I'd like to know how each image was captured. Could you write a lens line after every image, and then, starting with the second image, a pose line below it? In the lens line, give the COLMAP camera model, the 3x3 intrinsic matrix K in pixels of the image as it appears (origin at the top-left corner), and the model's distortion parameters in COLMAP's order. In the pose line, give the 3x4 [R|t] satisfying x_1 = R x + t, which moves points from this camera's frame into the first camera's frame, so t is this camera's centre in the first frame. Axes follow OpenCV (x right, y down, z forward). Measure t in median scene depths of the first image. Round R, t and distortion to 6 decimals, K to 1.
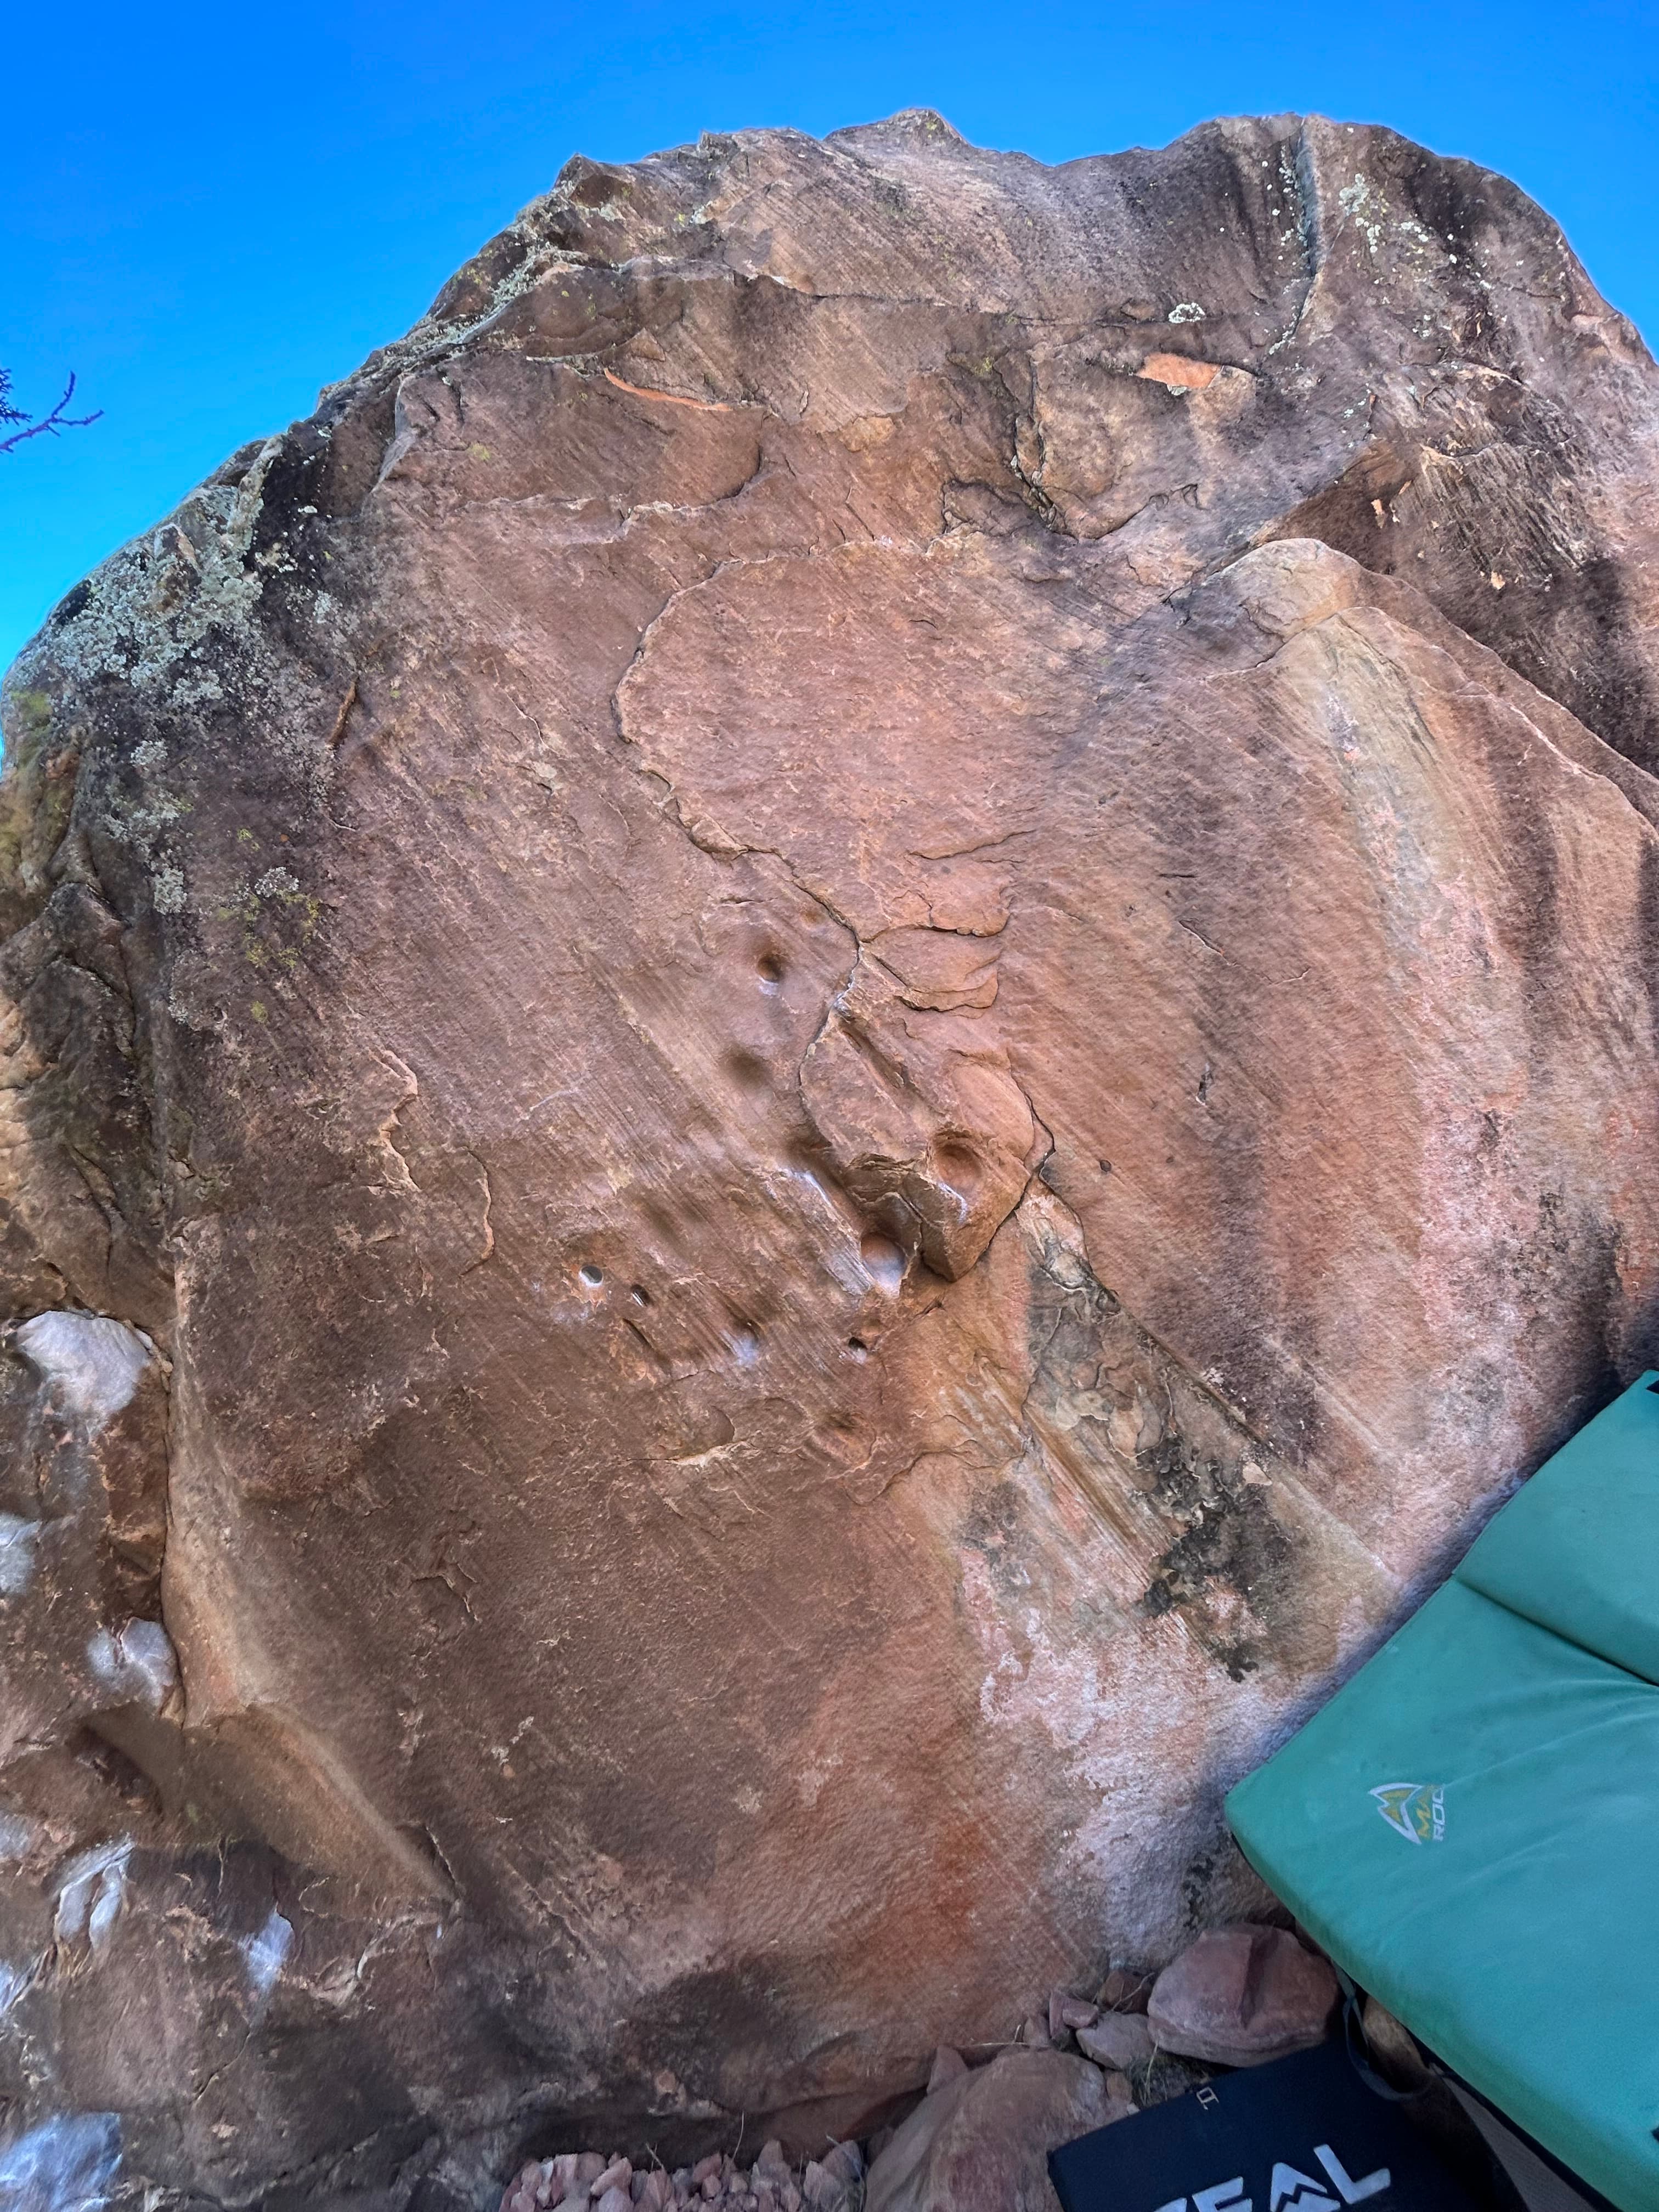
lens RADIAL K [[885.2, 0, 828.4], [0, 885.2, 1110.9], [0, 0, 1]] dist [-0.002432, 0.000778]
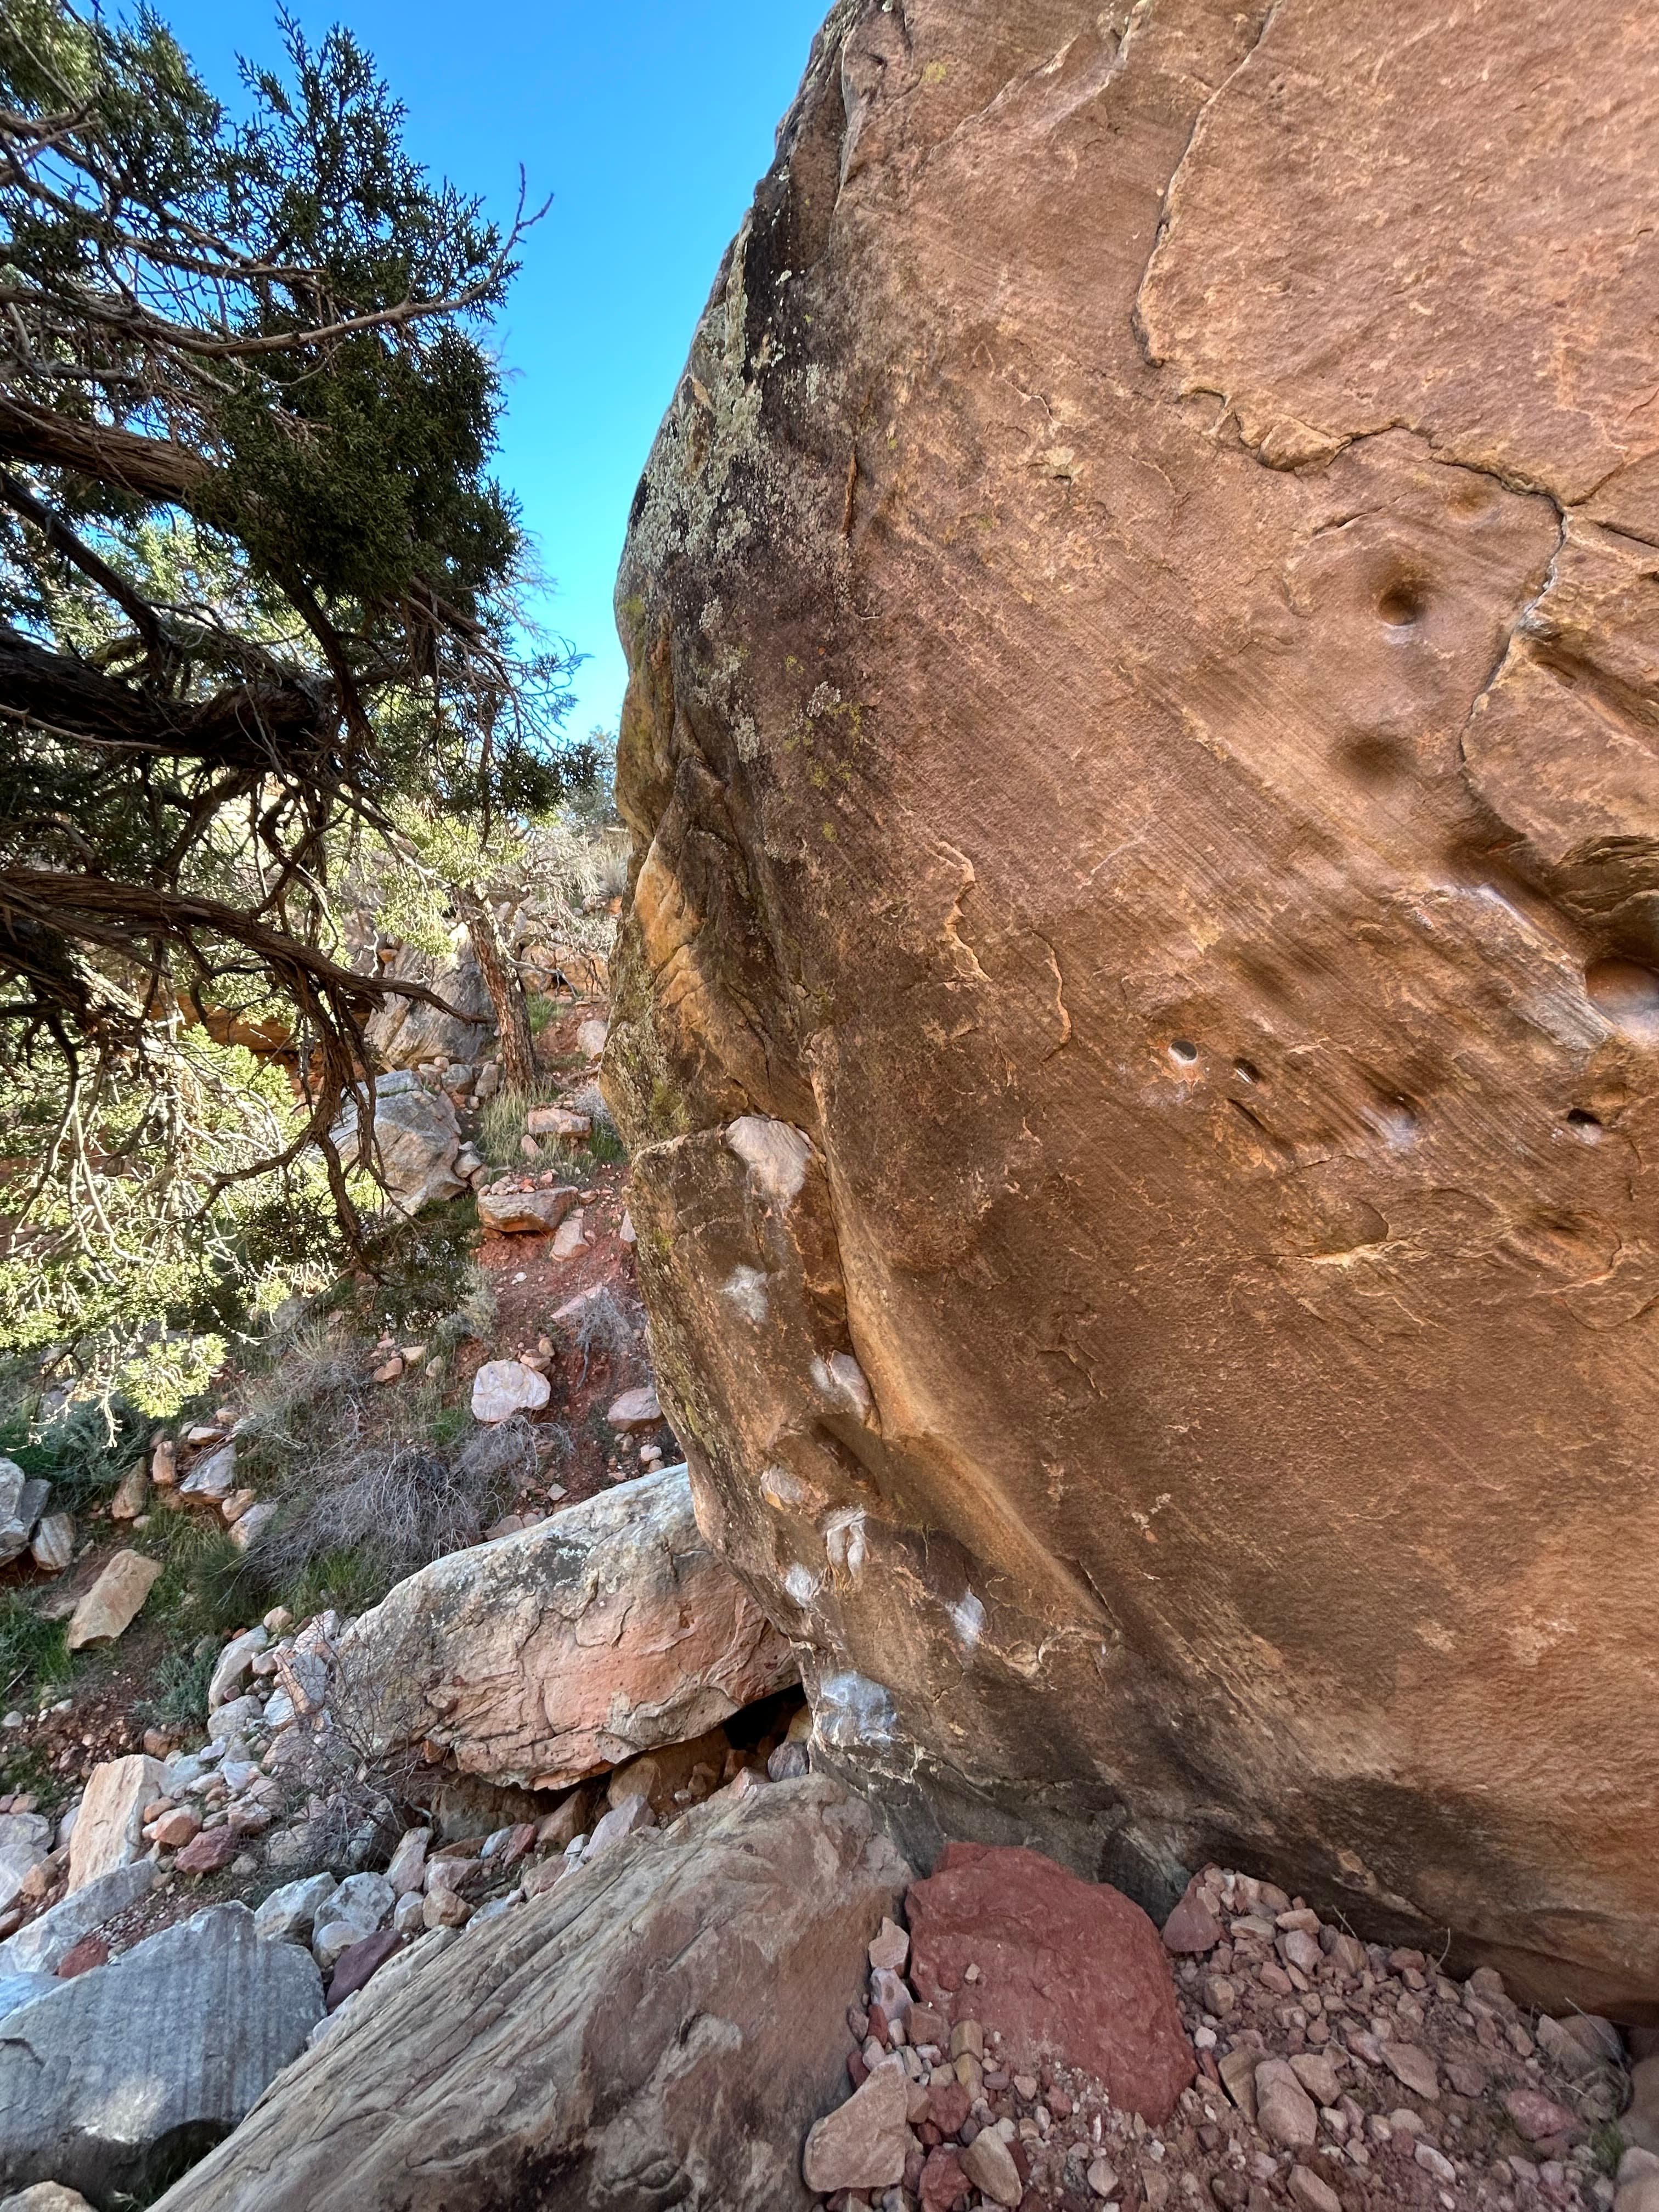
lens RADIAL K [[885.2, 0, 834.8], [0, 885.2, 1111.2], [0, 0, 1]] dist [-0.002432, 0.000778]
pose [[0.799468, -0.039827, -0.599386, -0.020955], [0.171597, 0.971364, 0.164334, 0.037723], [0.575678, -0.234233, 0.783409, 0.099003]]
